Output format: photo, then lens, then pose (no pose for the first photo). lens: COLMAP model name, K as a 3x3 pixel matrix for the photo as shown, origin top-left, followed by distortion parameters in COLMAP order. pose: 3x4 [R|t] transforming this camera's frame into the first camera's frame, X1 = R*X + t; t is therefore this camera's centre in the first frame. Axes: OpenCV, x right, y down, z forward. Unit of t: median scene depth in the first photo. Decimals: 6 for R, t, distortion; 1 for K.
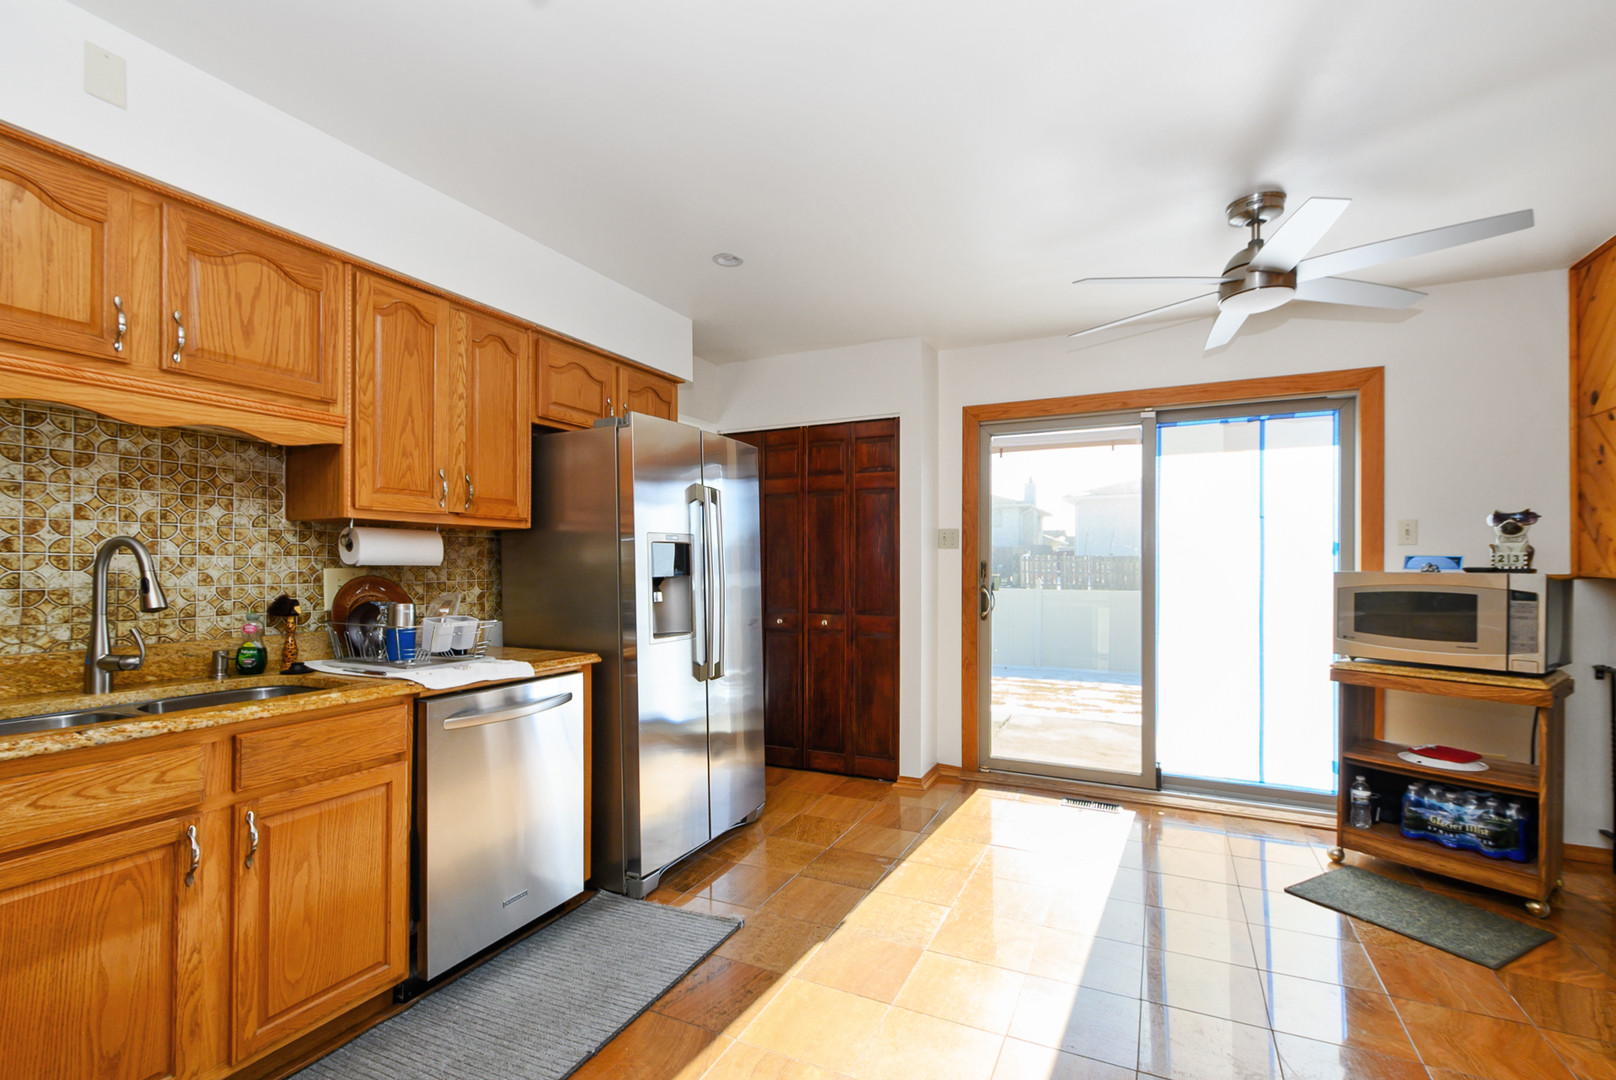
lens RADIAL K [[723.9, 0, 811.7], [0, 723.9, 560.1], [0, 0, 1]] dist [-0.000809, -0.000513]
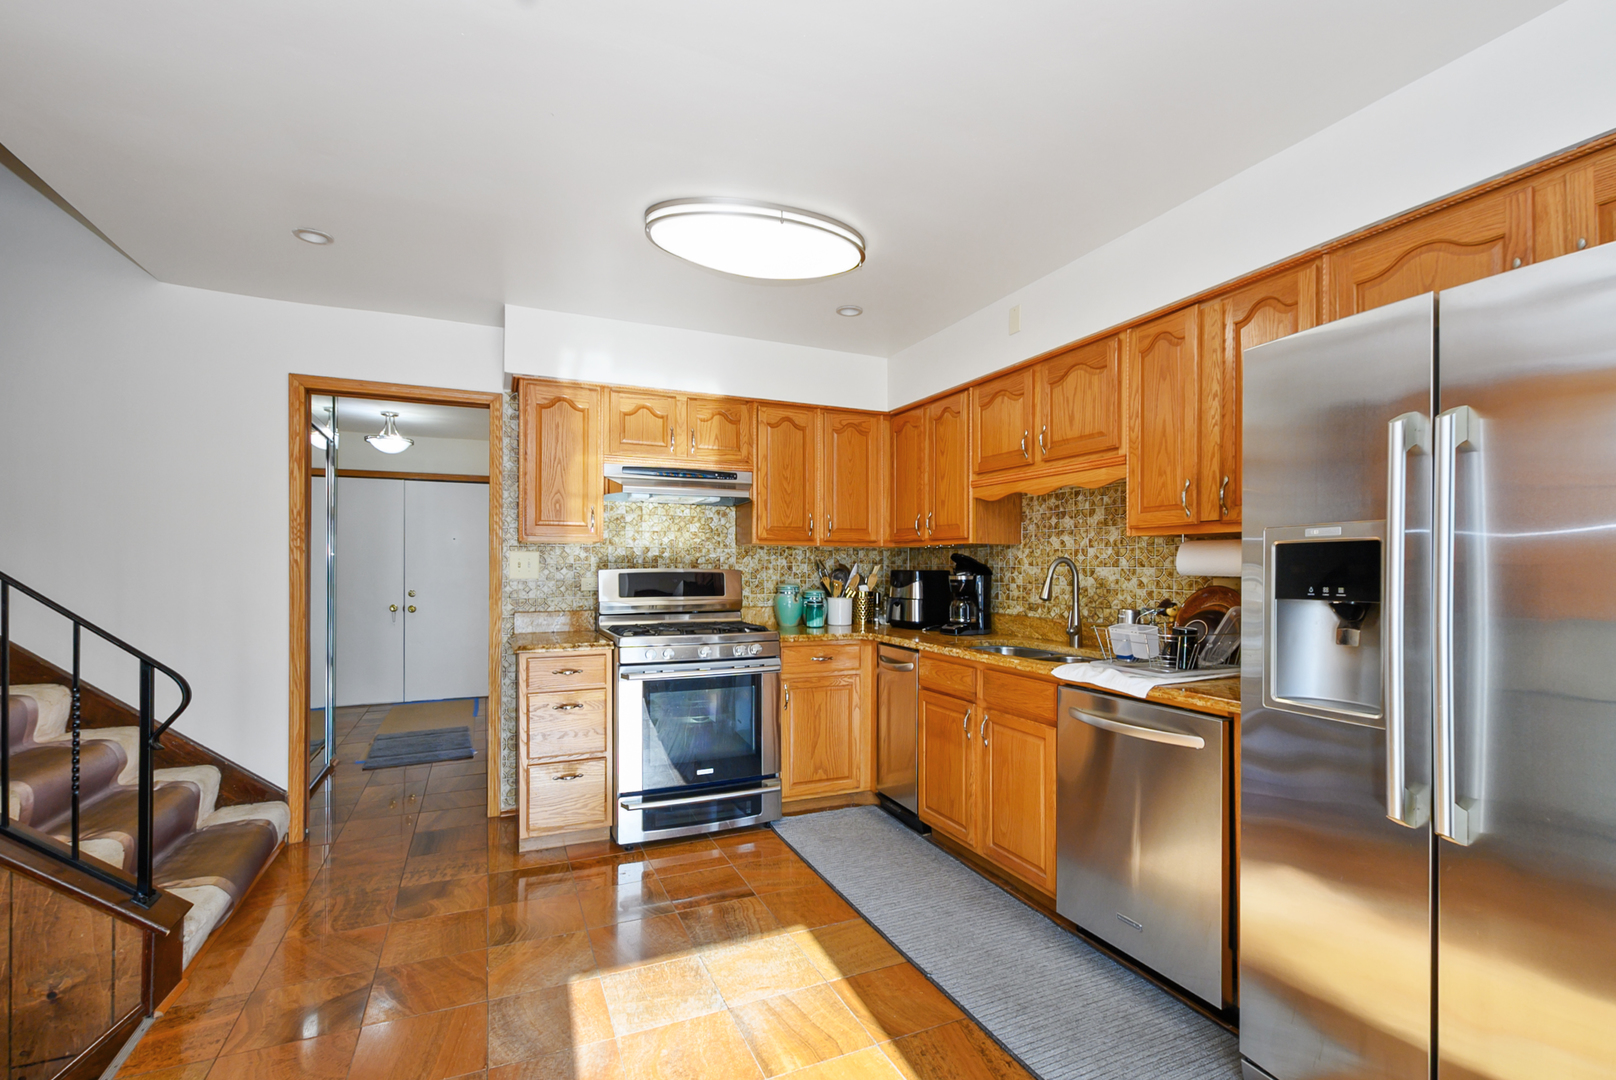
lens RADIAL K [[688.4, 0, 800.7], [0, 688.4, 561.7], [0, 0, 1]] dist [0.000861, -0.000058]
pose [[-0.637146, -0.006763, -0.770713, 0.613044], [0.003191, 0.999930, -0.011412, -0.004350], [0.770736, -0.009730, -0.637080, 1.320259]]
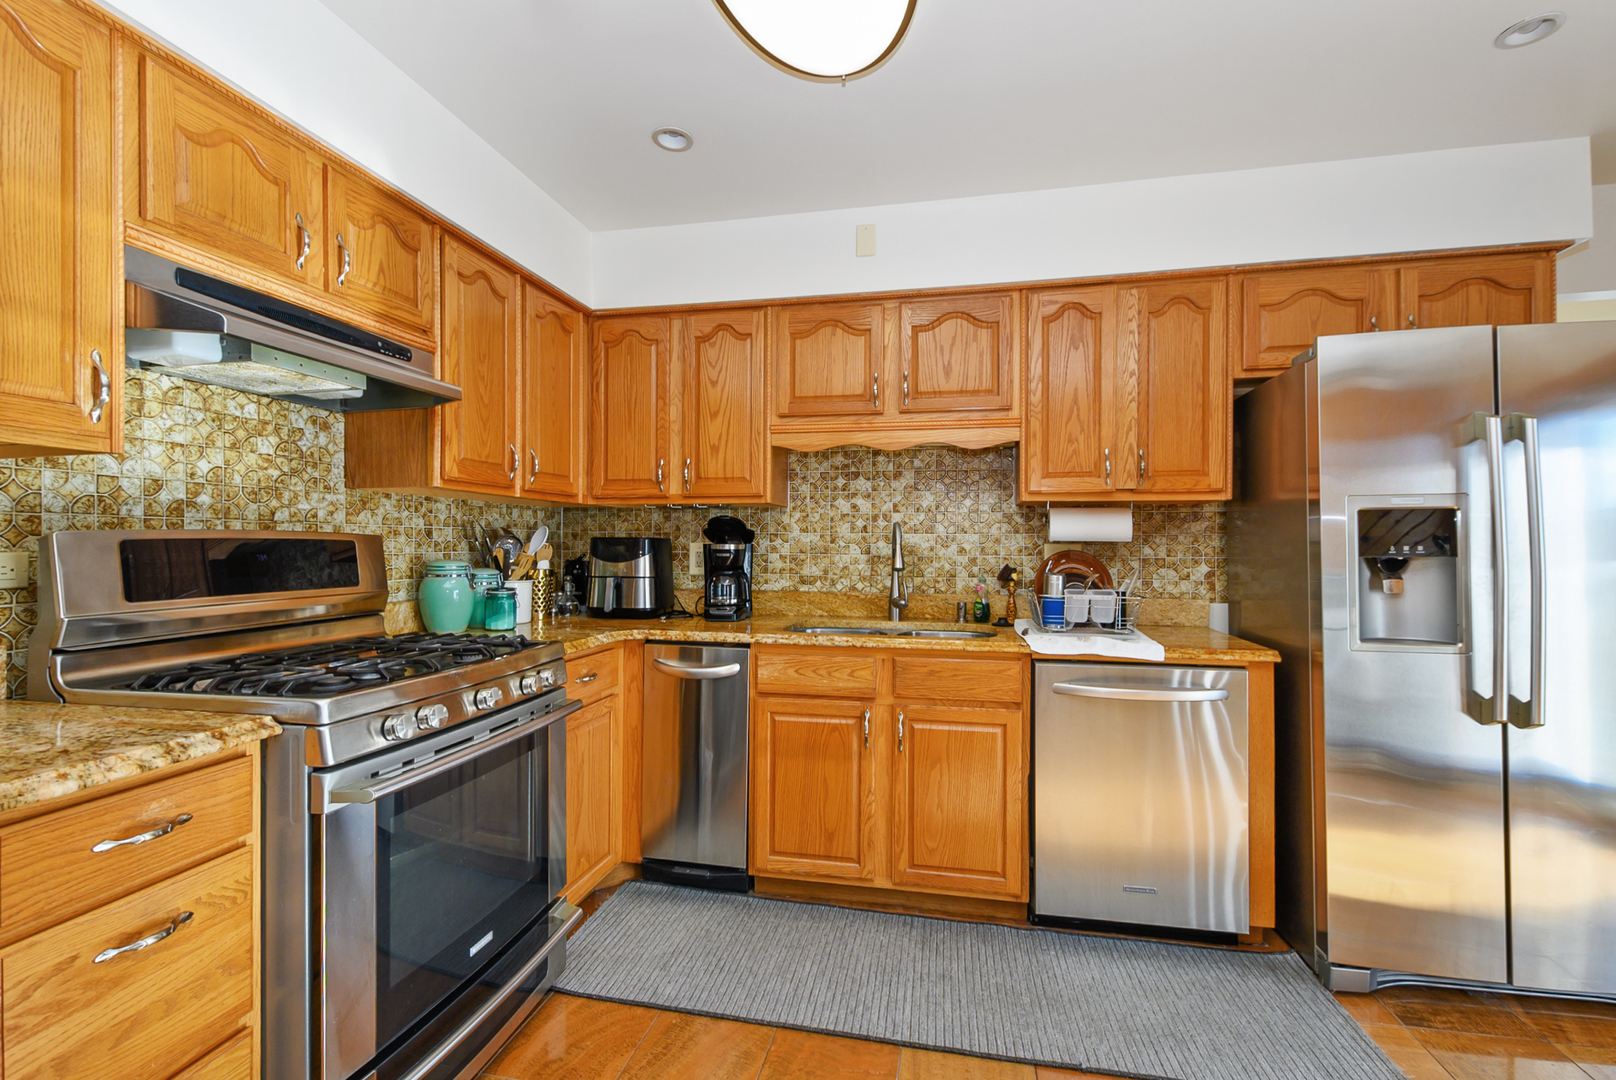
lens RADIAL K [[701.2, 0, 808.0], [0, 701.2, 540.0], [0, 0, 1]] dist [0.001269, -0.000136]
pose [[0.244104, -0.002868, -0.969745, 0.402317], [0.003744, 0.999991, -0.002014, 0.006832], [0.969742, -0.003139, 0.244112, 0.371014]]
